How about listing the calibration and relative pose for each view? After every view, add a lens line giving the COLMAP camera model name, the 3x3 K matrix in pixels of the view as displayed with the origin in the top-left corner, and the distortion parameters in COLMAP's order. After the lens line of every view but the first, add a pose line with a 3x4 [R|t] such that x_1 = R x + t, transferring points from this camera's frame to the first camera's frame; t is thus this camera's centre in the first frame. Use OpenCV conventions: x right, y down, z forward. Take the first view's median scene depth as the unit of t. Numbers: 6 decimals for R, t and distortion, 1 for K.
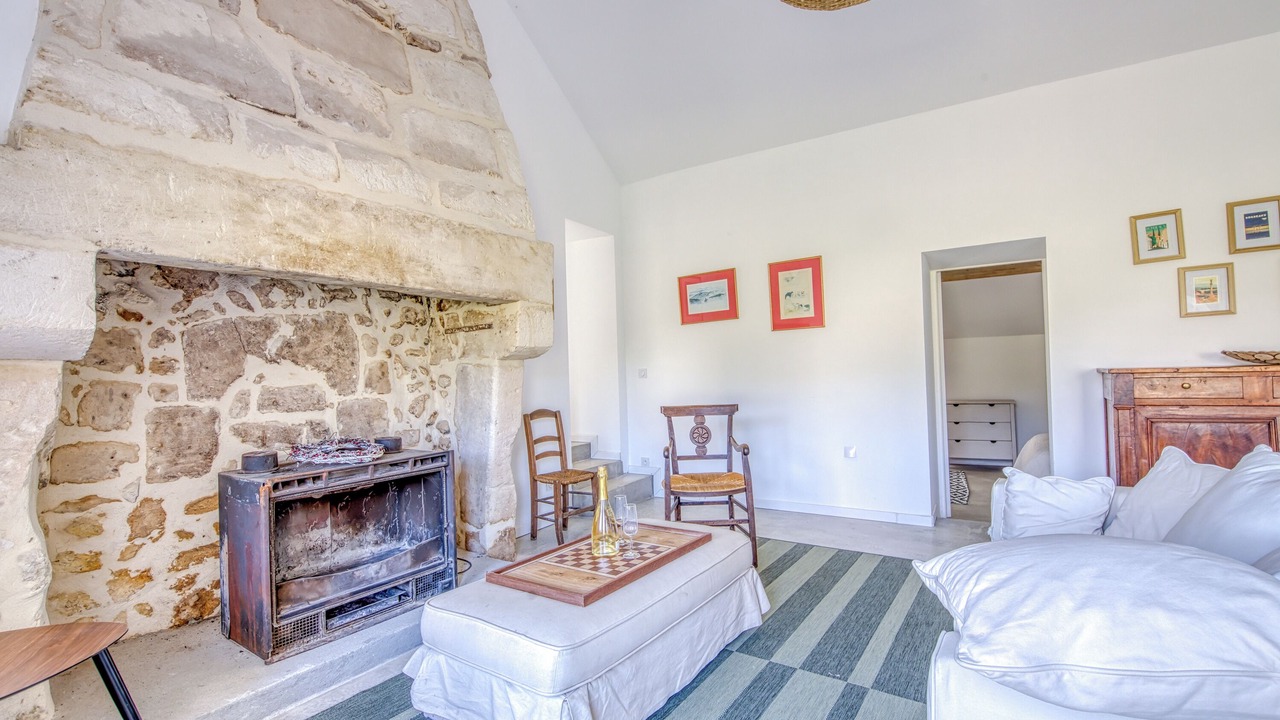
lens RADIAL K [[568.9, 0, 644.6], [0, 568.9, 364.4], [0, 0, 1]] dist [0.001511, 0.000201]
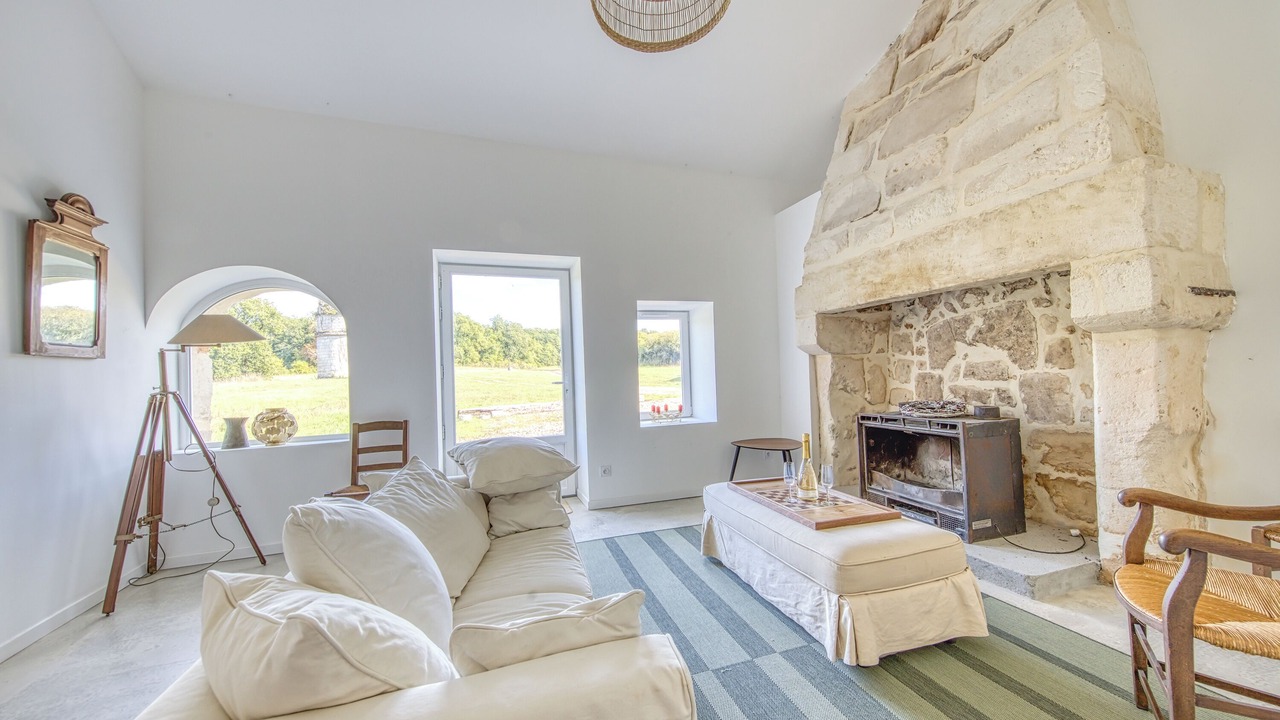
lens RADIAL K [[476.7, 0, 653.8], [0, 476.7, 360.3], [0, 0, 1]] dist [0.002768, 0.000044]
pose [[-0.598726, 0.027046, -0.800497, 0.806748], [0.065153, 0.997762, -0.015020, -0.000071], [0.798299, -0.061148, -0.599149, 1.081758]]
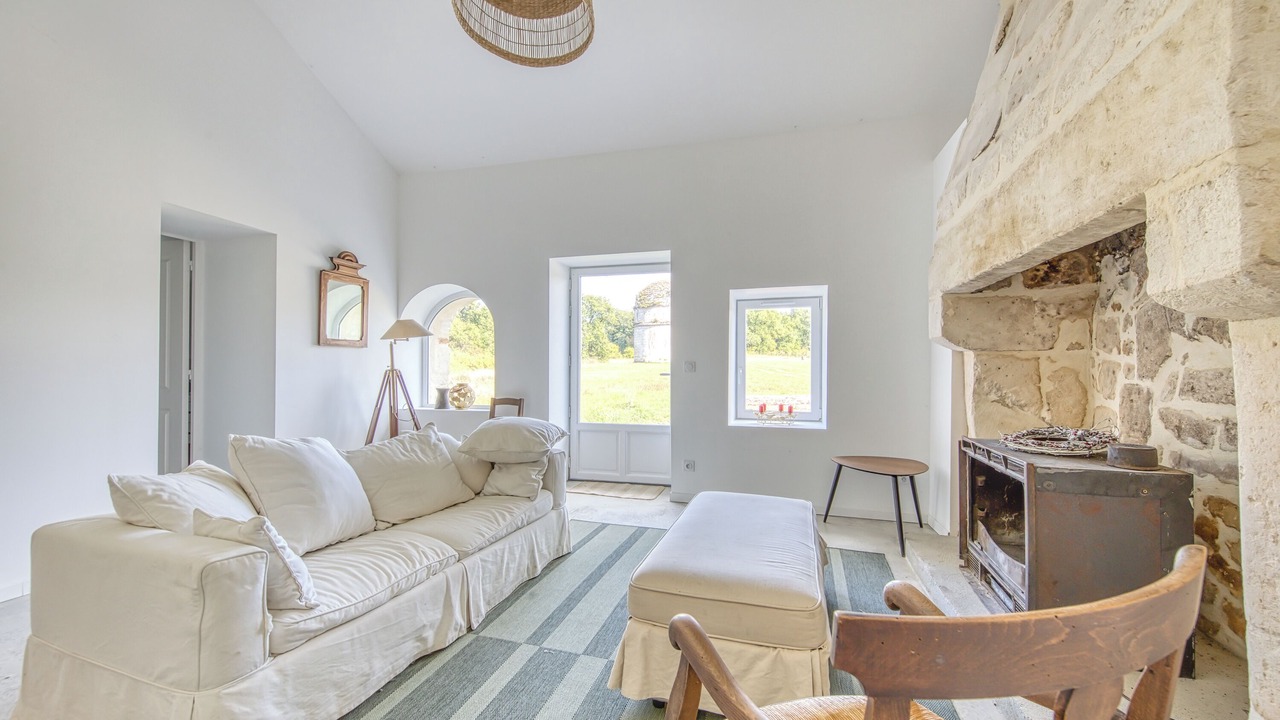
lens RADIAL K [[506.1, 0, 640.0], [0, 506.1, 360.0], [0, 0, 1]] dist [0.001828, -0.000002]
pose [[-0.960379, 0.022146, -0.277815, 0.317449], [0.030131, 0.999246, -0.024504, 0.019968], [0.277062, -0.031904, -0.960322, 1.483778]]
